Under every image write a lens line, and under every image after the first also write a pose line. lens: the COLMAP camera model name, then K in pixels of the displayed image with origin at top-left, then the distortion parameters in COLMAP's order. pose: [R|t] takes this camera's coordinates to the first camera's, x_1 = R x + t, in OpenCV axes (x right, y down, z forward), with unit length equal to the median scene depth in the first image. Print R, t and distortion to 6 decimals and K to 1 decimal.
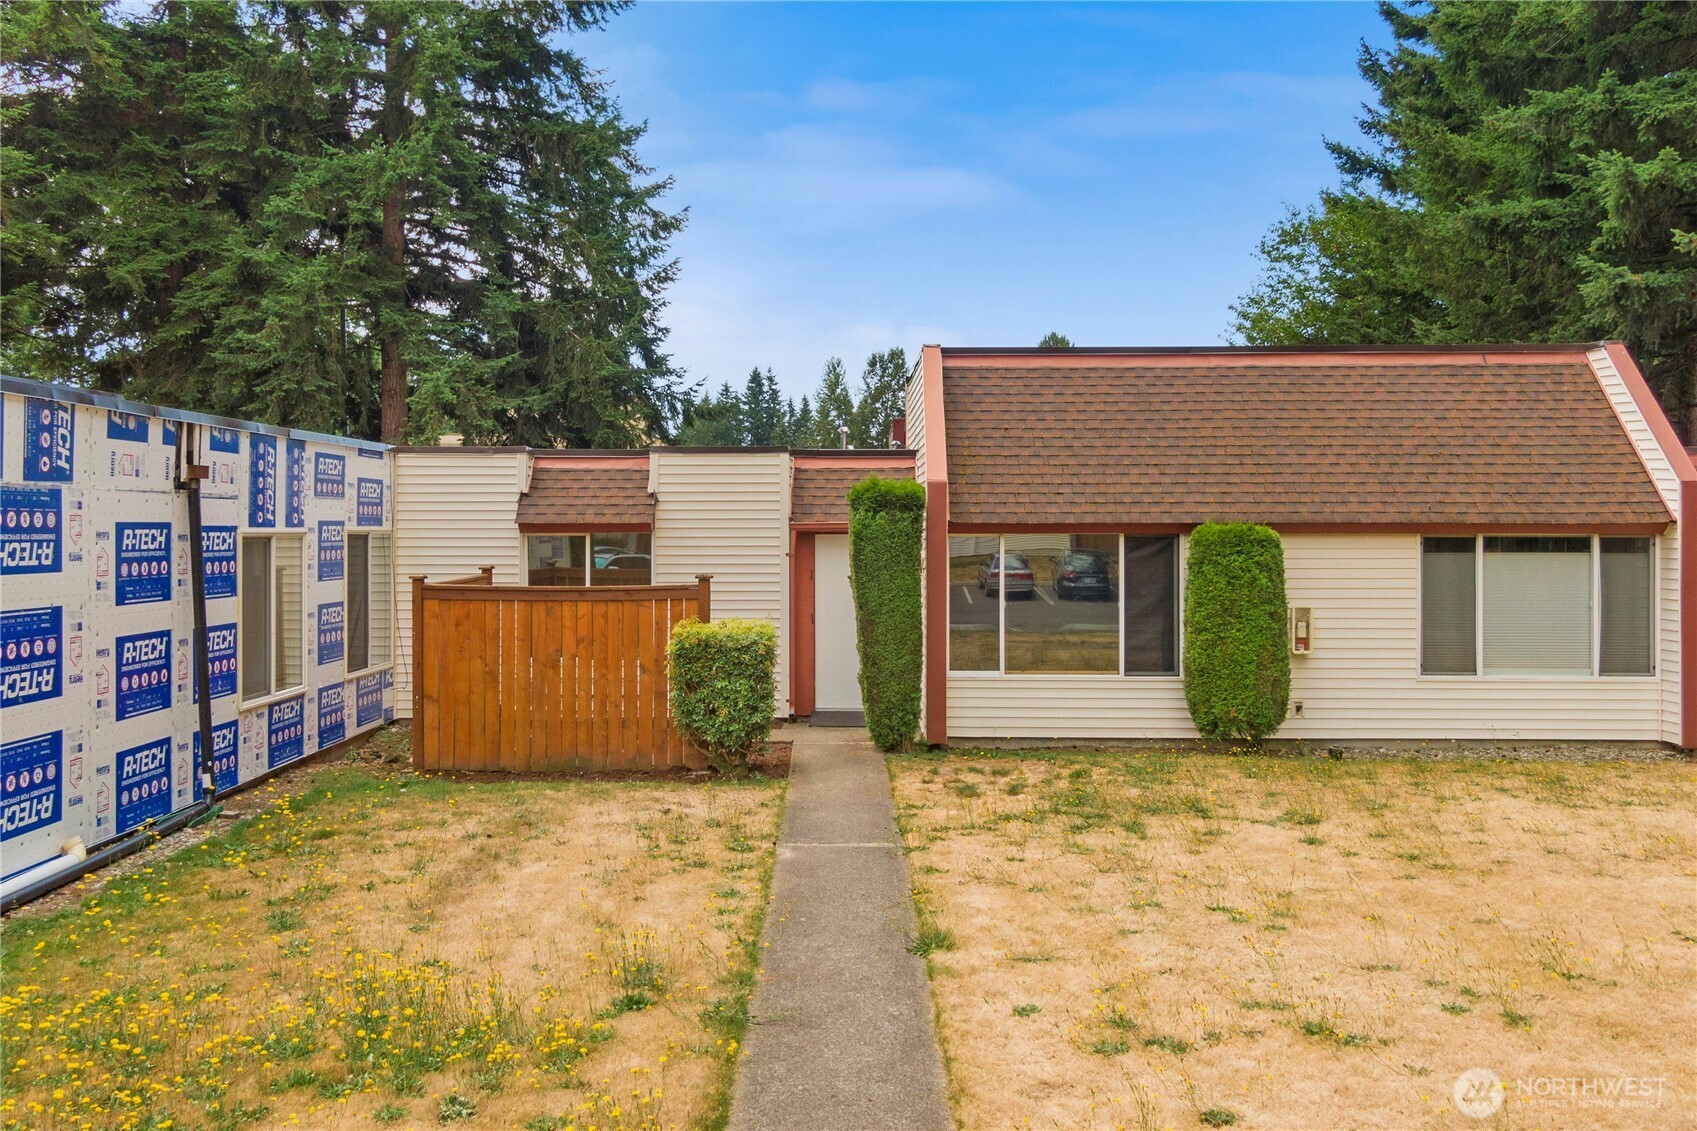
lens RADIAL K [[1426.6, 0, 848.5], [0, 1426.6, 565.5], [0, 0, 1]] dist [0.023425, -0.006854]
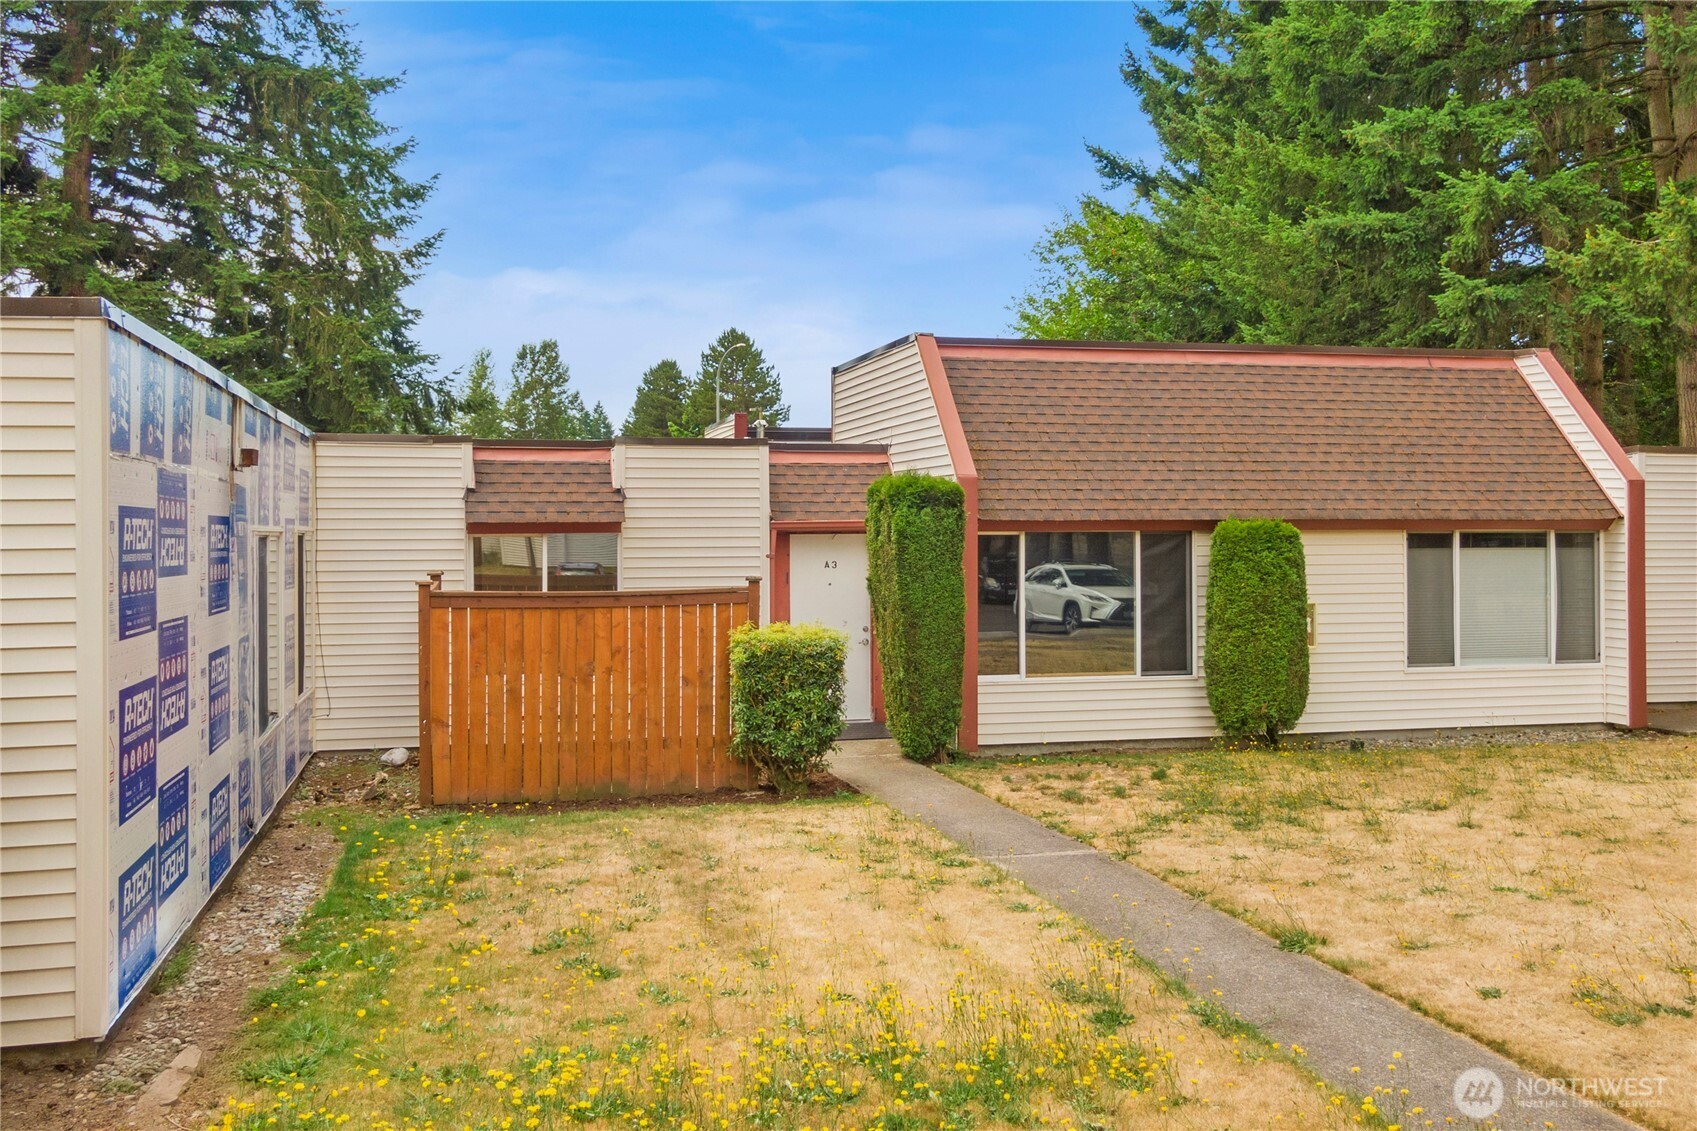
lens RADIAL K [[1534.9, 0, 848.5], [0, 1534.9, 565.5], [0, 0, 1]] dist [0.024093, 0.004543]
pose [[0.966928, -0.009091, 0.254889, -0.267948], [0.011197, 0.999914, -0.006810, 0.006299], [-0.254805, 0.009439, 0.966946, 0.029584]]
